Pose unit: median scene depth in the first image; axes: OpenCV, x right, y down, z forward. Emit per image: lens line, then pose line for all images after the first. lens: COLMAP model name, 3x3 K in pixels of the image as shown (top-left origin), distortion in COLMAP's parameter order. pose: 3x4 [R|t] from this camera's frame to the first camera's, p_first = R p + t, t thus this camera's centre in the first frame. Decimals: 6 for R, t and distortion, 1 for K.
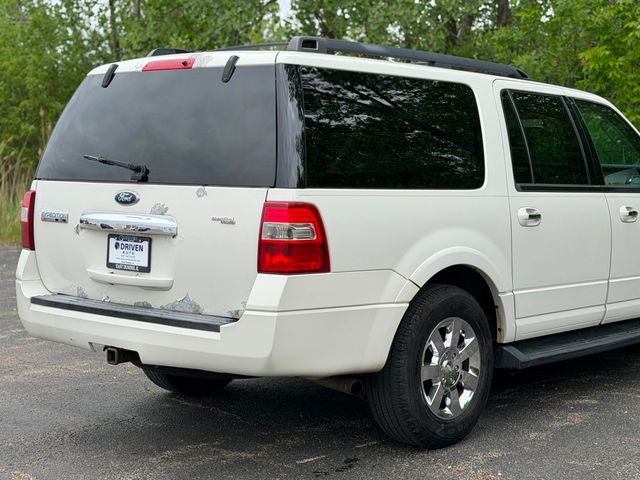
lens RADIAL K [[1136.3, 0, 319.7], [0, 1136.3, 239.7], [0, 0, 1]] dist [-0.112670, 0.000000]
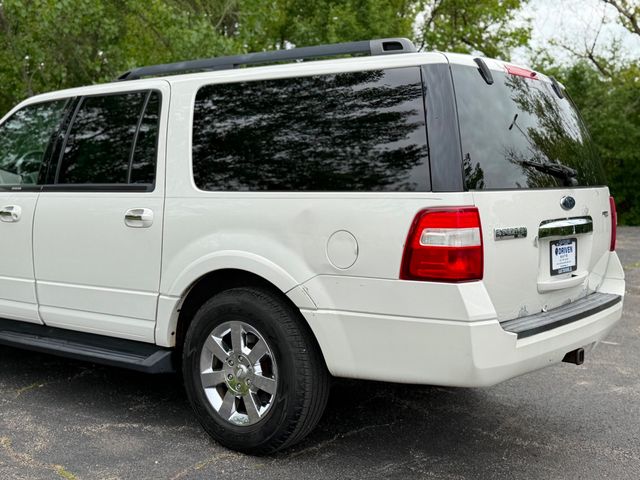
lens RADIAL K [[818.6, 0, 322.5], [0, 818.6, 242.5], [0, 0, 1]] dist [0.126766, 0.000000]
pose [[-0.071383, -0.091385, 0.993254, -0.879166], [0.058526, 0.993695, 0.095631, -0.083450], [-0.995731, 0.064958, -0.065584, 1.243056]]
